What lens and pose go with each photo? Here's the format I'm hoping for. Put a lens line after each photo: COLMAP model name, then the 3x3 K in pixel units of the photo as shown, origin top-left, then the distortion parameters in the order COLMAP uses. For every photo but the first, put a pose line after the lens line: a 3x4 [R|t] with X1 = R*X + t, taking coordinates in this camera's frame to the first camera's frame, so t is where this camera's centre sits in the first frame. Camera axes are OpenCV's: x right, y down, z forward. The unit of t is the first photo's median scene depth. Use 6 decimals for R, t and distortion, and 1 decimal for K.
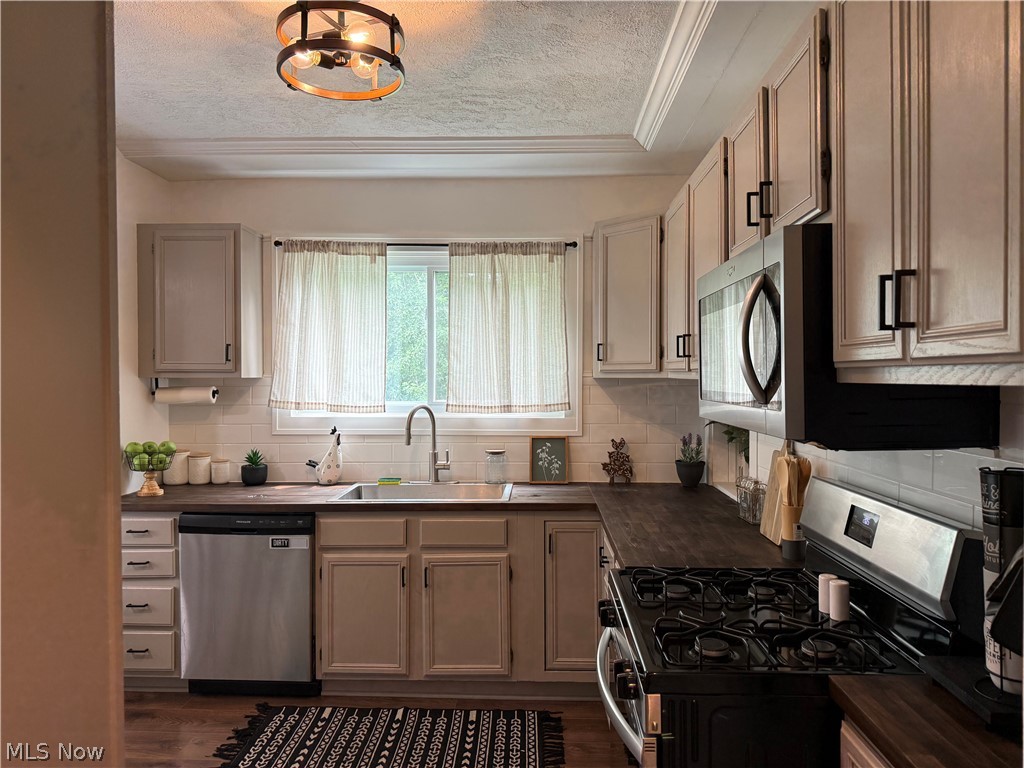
lens RADIAL K [[714.2, 0, 516.0], [0, 714.2, 390.3], [0, 0, 1]] dist [0.149105, -0.212928]
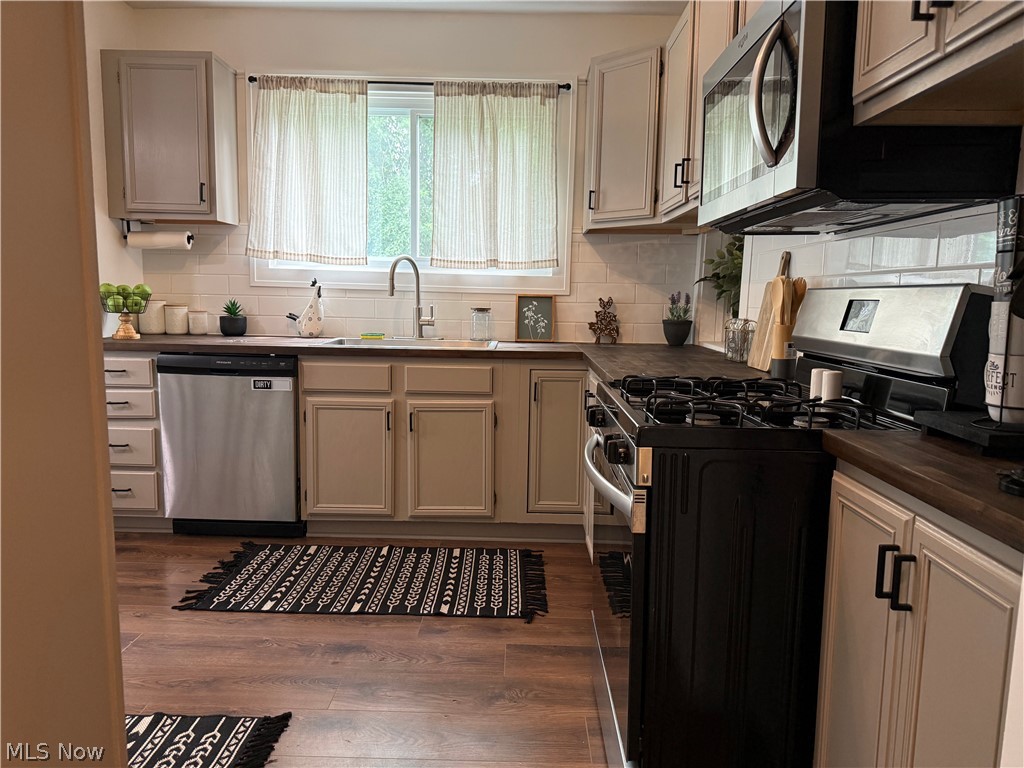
lens RADIAL K [[717.1, 0, 512.0], [0, 717.1, 384.0], [0, 0, 1]] dist [0.146129, -0.217693]
pose [[0.999555, 0.017614, 0.024079, -0.008745], [-0.020020, 0.994415, 0.103623, 0.093432], [-0.022120, -0.104059, 0.994325, 0.009334]]
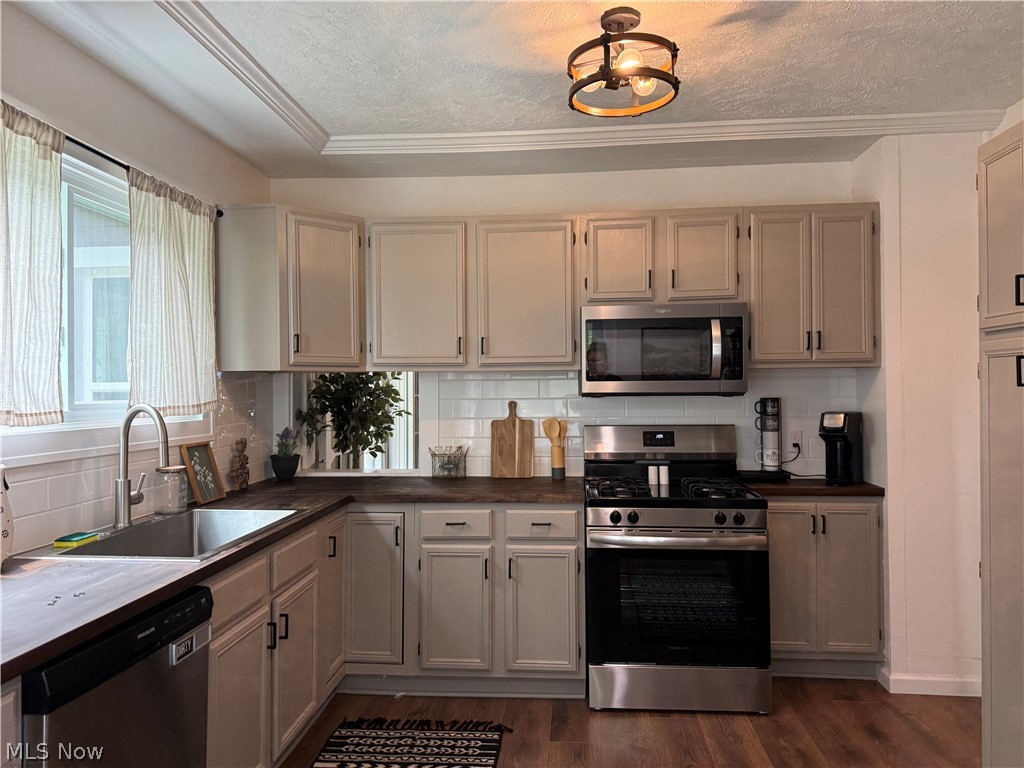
lens RADIAL K [[717.1, 0, 512.0], [0, 717.1, 384.0], [0, 0, 1]] dist [0.146129, -0.217693]
pose [[0.053345, 0.006814, 0.998553, -0.821874], [0.028769, 0.999551, -0.008358, 0.016795], [-0.998162, 0.029173, 0.053125, 0.663729]]
